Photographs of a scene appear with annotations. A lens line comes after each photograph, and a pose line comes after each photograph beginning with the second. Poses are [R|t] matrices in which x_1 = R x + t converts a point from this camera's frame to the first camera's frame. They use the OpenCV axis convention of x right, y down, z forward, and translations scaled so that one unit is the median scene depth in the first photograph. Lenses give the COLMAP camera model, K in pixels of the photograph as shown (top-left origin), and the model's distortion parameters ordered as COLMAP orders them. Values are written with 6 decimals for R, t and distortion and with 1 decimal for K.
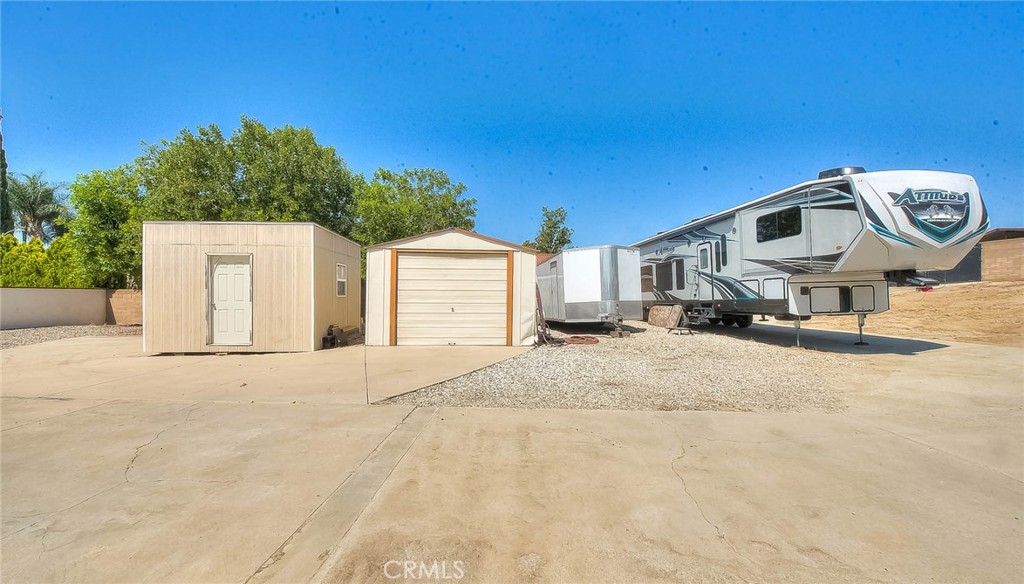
lens RADIAL K [[414.2, 0, 512.0], [0, 414.2, 292.0], [0, 0, 1]] dist [-0.002275, -0.000321]
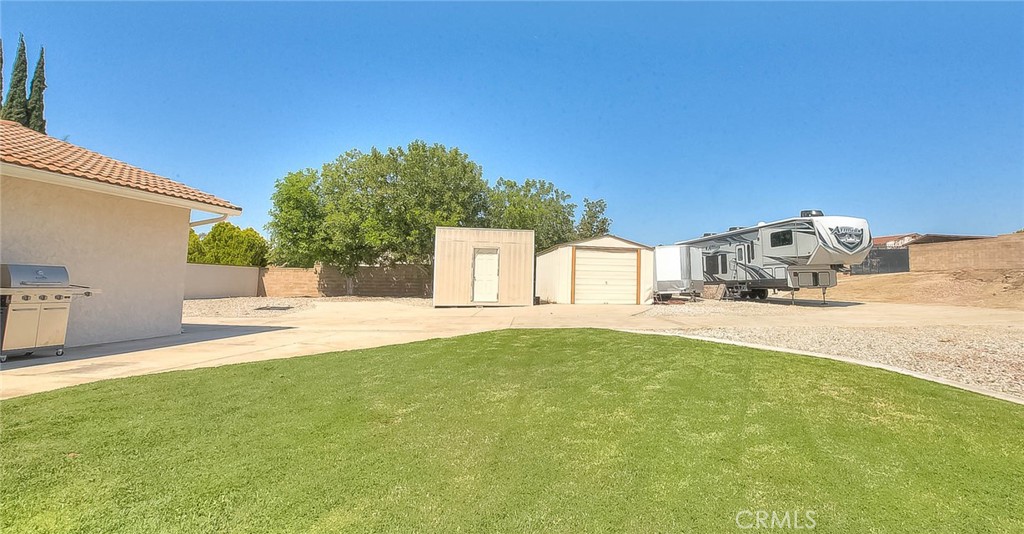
lens RADIAL K [[457.8, 0, 591.7], [0, 457.8, 239.4], [0, 0, 1]] dist [-0.002333, -0.000990]
pose [[0.985020, 0.027554, 0.170225, -0.486896], [-0.012918, 0.996168, -0.086497, 0.026888], [-0.171956, 0.083002, 0.981602, -0.776374]]
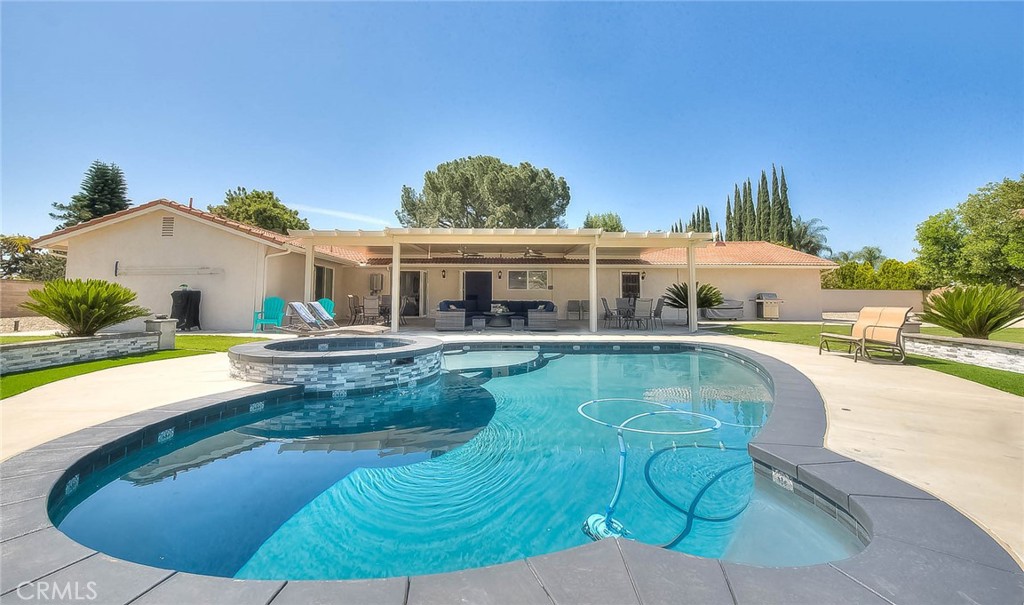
lens RADIAL K [[422.3, 0, 495.9], [0, 422.3, 273.0], [0, 0, 1]] dist [0.000724, -0.000405]
pose [[0.214332, -0.065427, -0.974567, 0.364112], [0.004548, 0.997810, -0.065988, 0.046130], [0.976750, 0.009711, 0.214160, -1.544711]]
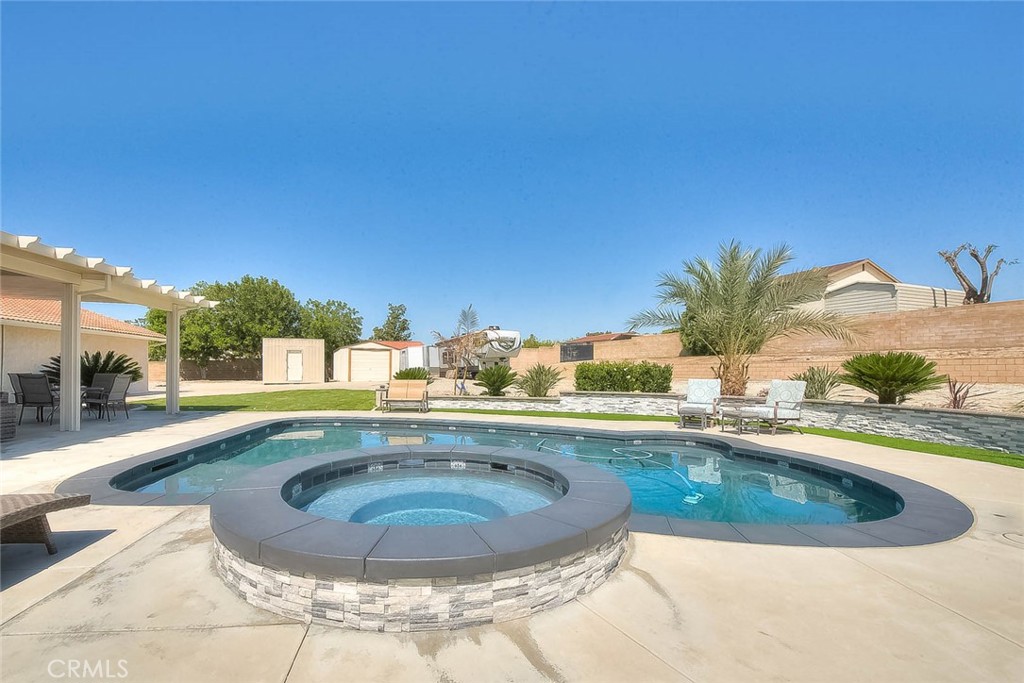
lens RADIAL K [[424.5, 0, 484.2], [0, 424.5, 360.2], [0, 0, 1]] dist [0.000715, -0.000020]
pose [[0.948933, 0.006857, 0.315403, -0.301666], [-0.001852, 0.999868, -0.016164, 0.025063], [-0.315472, 0.014754, 0.948820, -1.919262]]
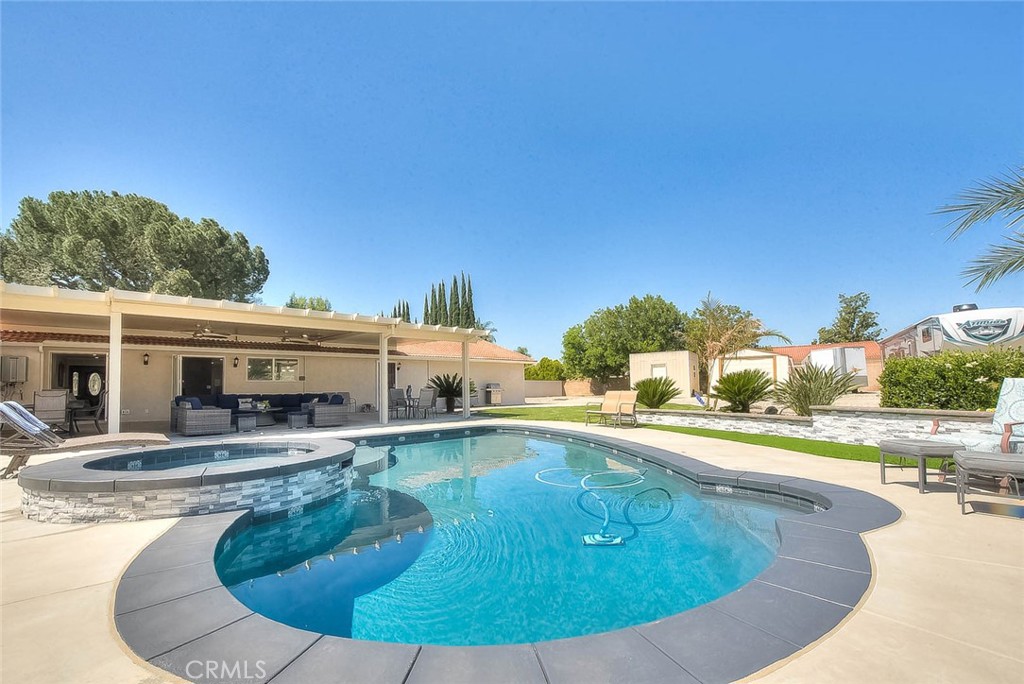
lens RADIAL K [[446.3, 0, 502.6], [0, 446.3, 371.1], [0, 0, 1]] dist [0.001503, -0.000154]
pose [[0.802612, -0.042613, -0.594977, 0.247963], [0.024342, 0.998954, -0.038709, 0.045463], [0.596005, 0.016585, 0.802810, -1.808284]]
